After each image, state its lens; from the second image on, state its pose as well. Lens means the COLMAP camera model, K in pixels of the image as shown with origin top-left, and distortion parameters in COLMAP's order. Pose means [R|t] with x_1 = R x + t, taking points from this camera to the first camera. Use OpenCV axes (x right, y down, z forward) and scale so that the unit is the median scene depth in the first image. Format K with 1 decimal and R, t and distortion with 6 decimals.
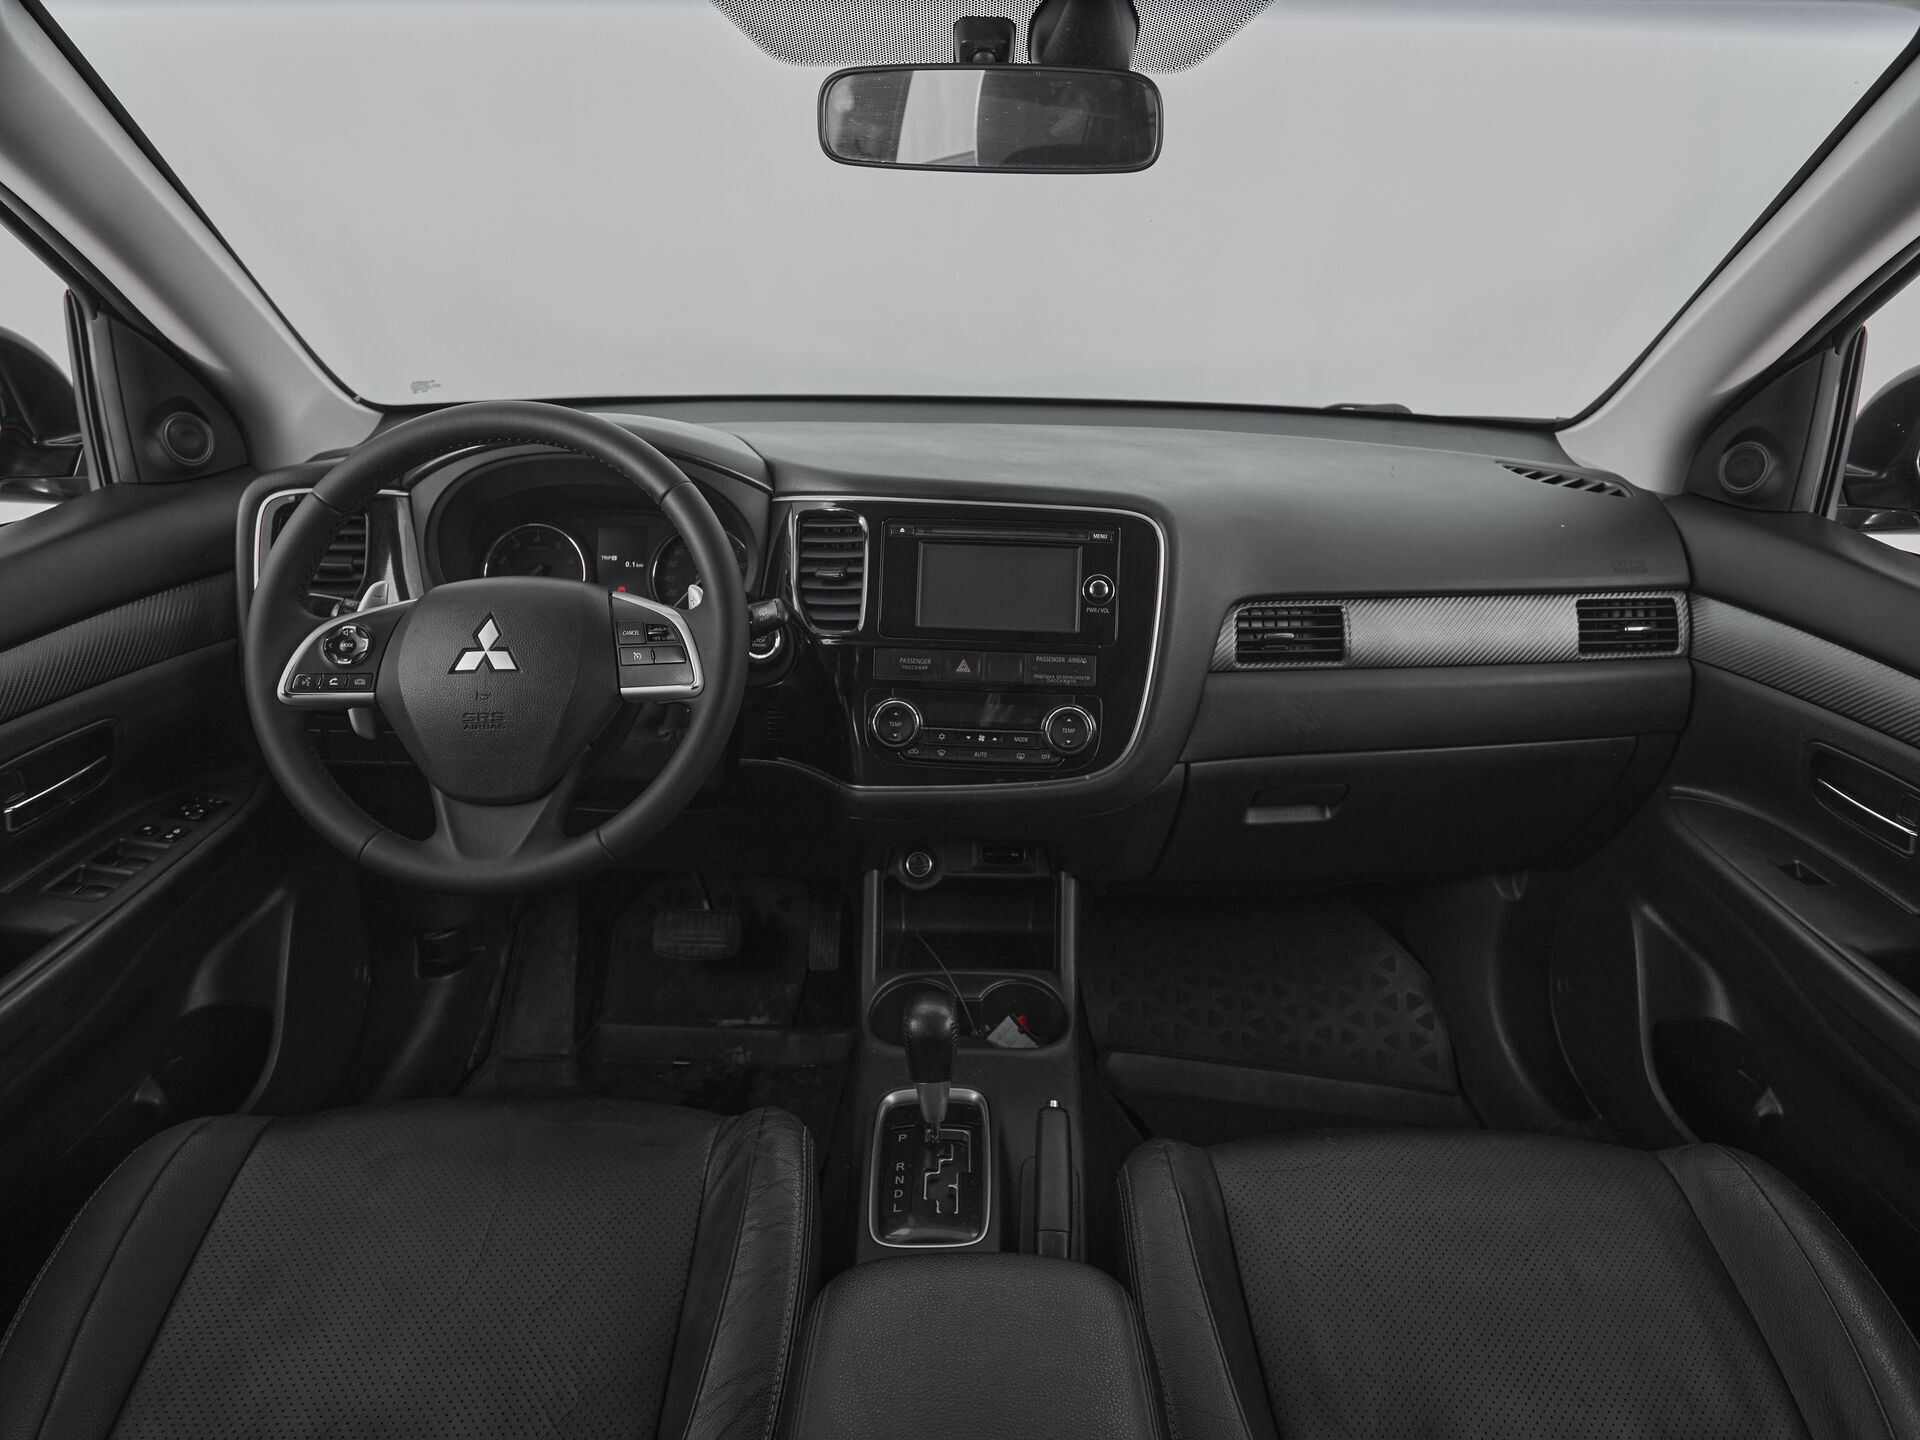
lens RADIAL K [[1210.1, 0, 1000.4], [0, 1210.1, 682.5], [0, 0, 1]] dist [-0.001404, -0.001932]
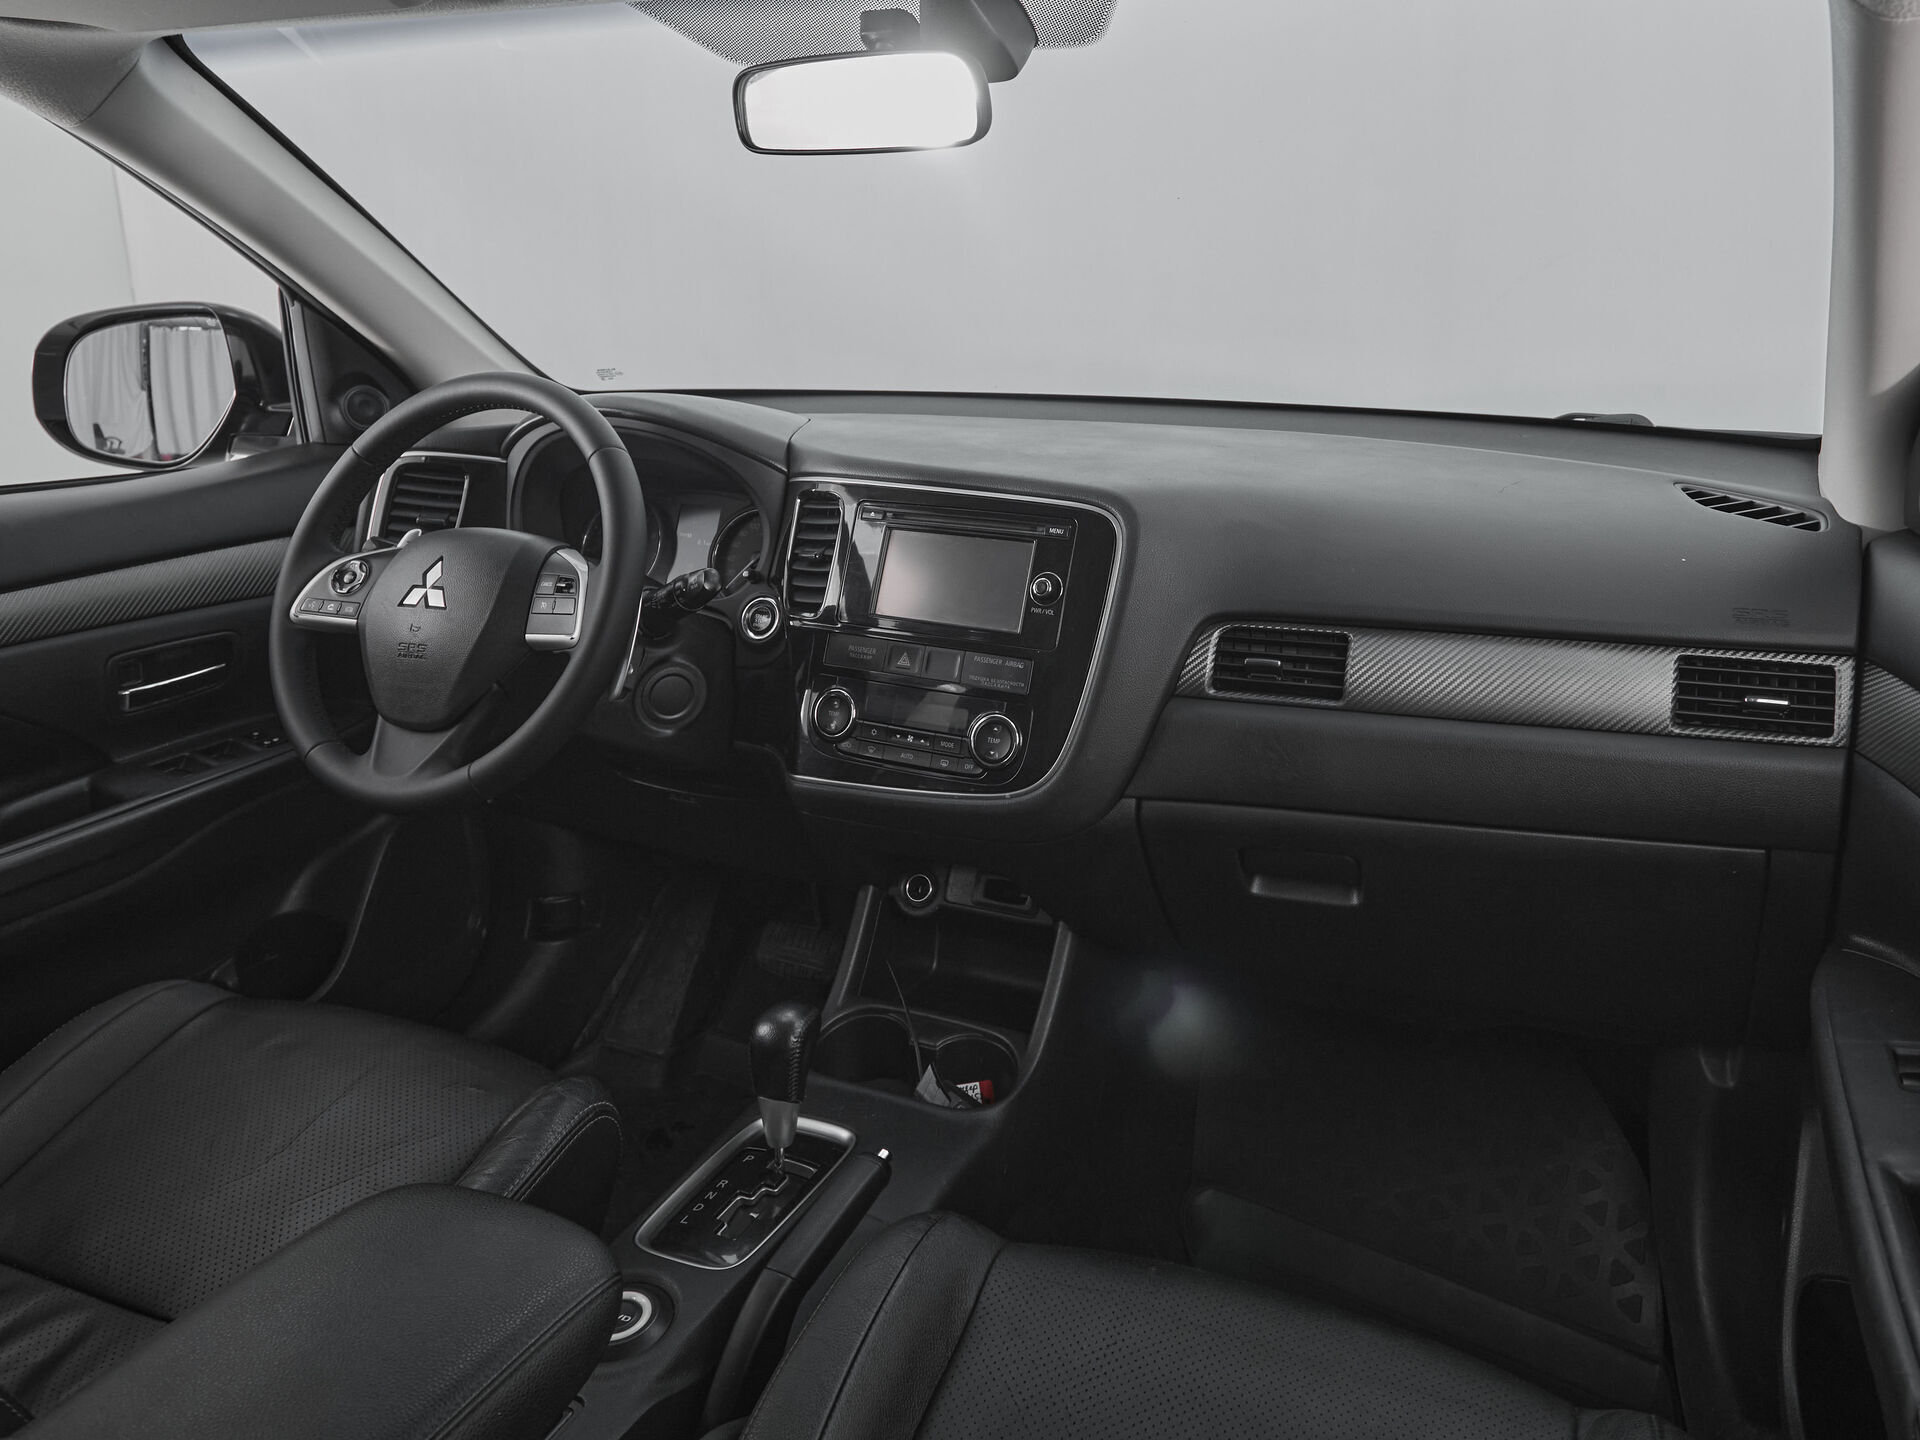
lens RADIAL K [[1457.4, 0, 1051.2], [0, 1457.4, 554.3], [0, 0, 1]] dist [-0.000687, 0.002343]
pose [[0.912022, 0.060583, -0.405643, 0.521678], [-0.121026, 0.984743, -0.125035, 0.033464], [0.391879, 0.163128, 0.905439, 0.012796]]
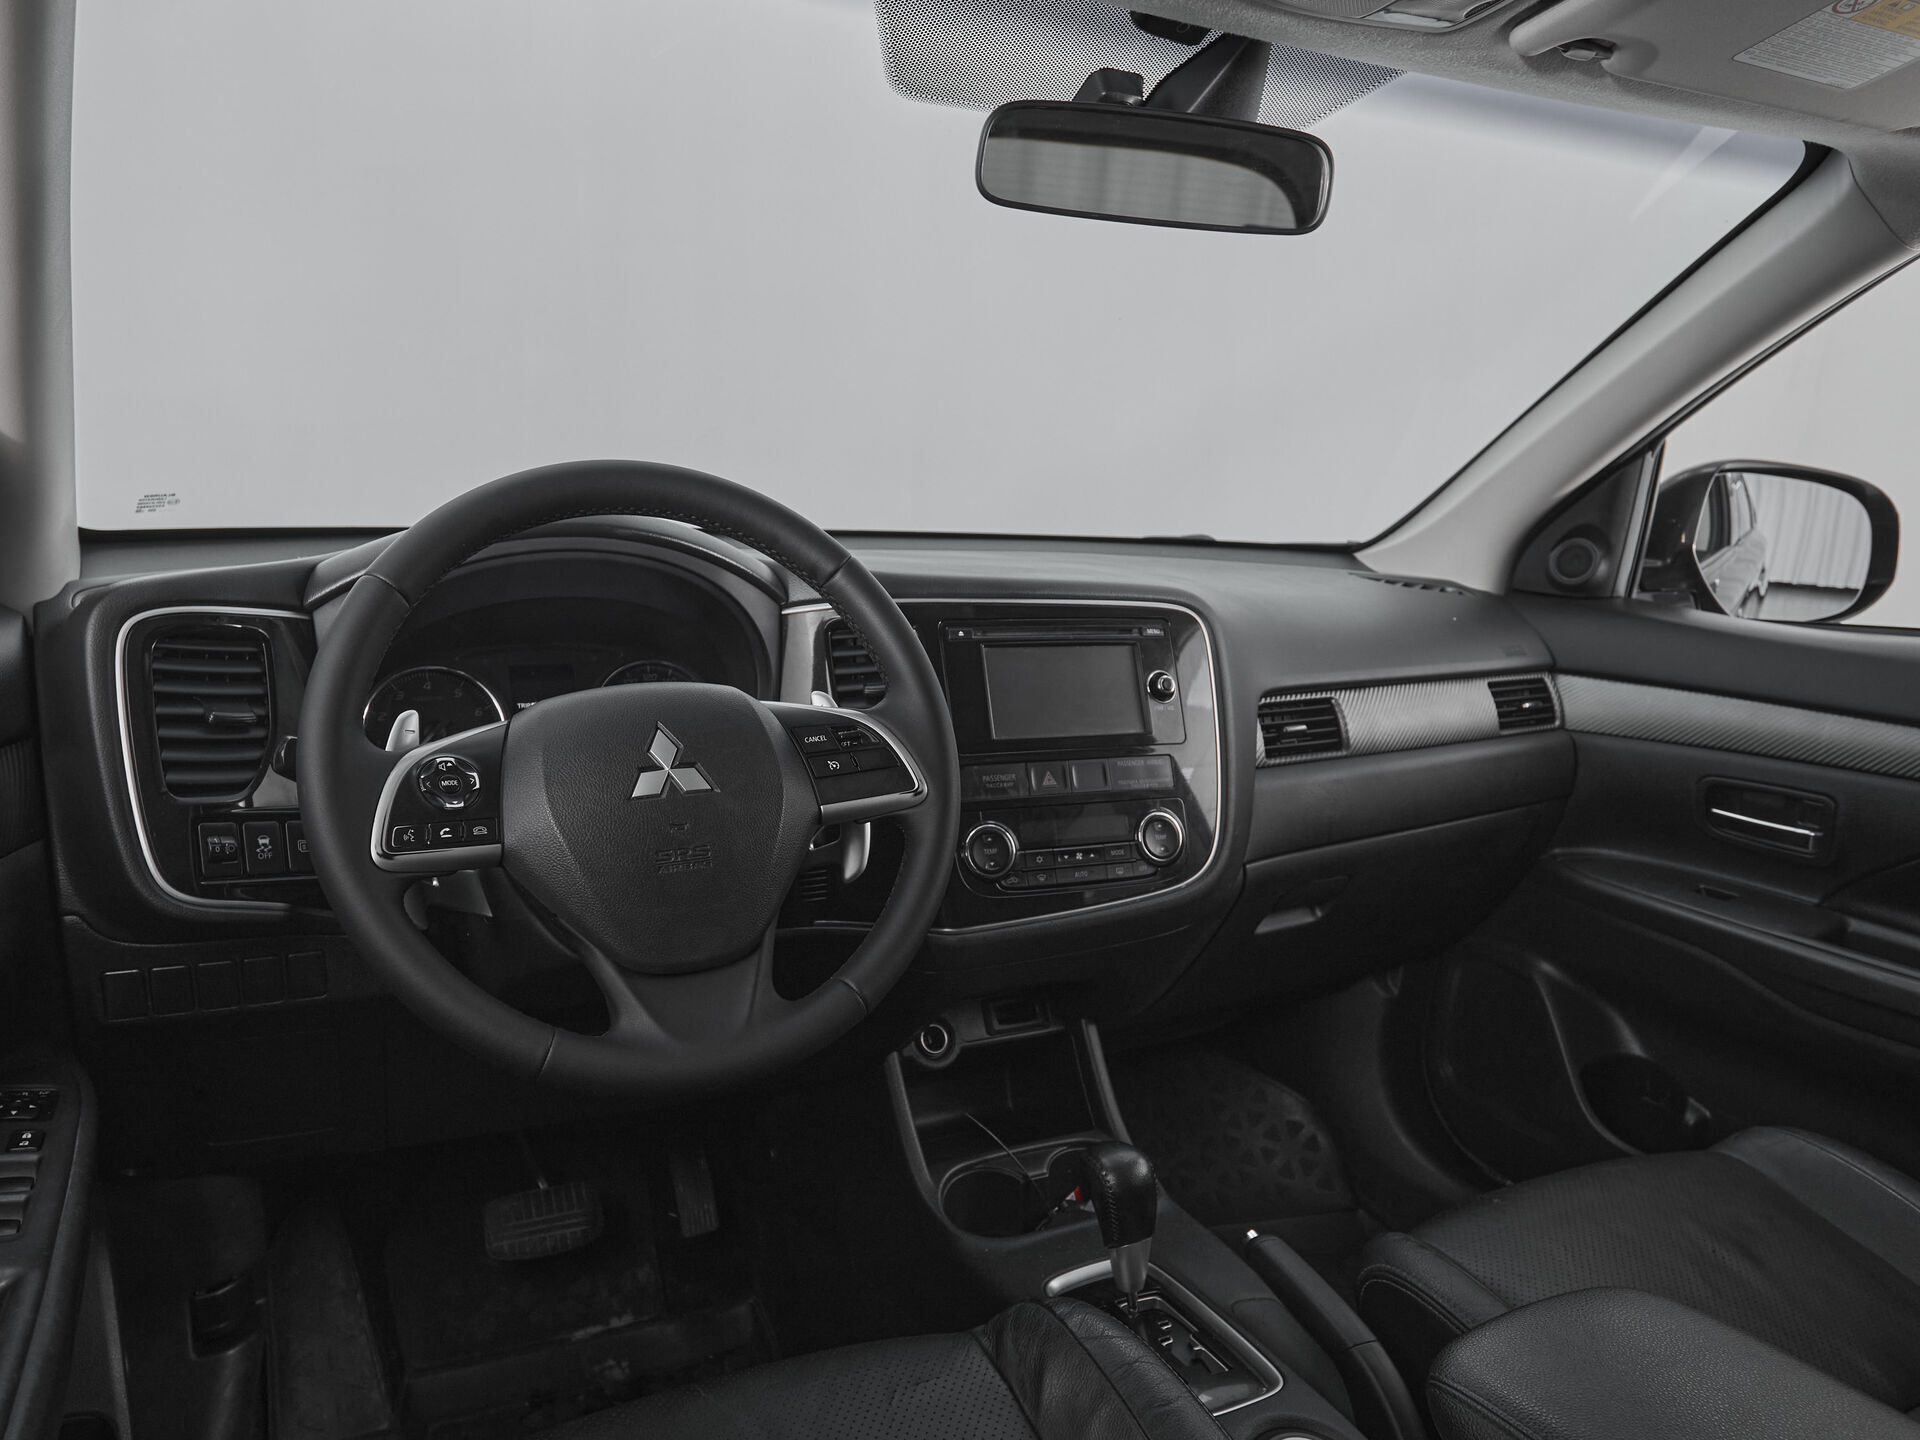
lens RADIAL K [[1354.8, 0, 954.3], [0, 1354.8, 804.3], [0, 0, 1]] dist [-0.005703, -0.001287]
pose [[0.894982, -0.092395, 0.436428, -0.528489], [0.138526, 0.987514, -0.075011, 0.069972], [-0.424049, 0.127590, 0.896607, 0.135811]]
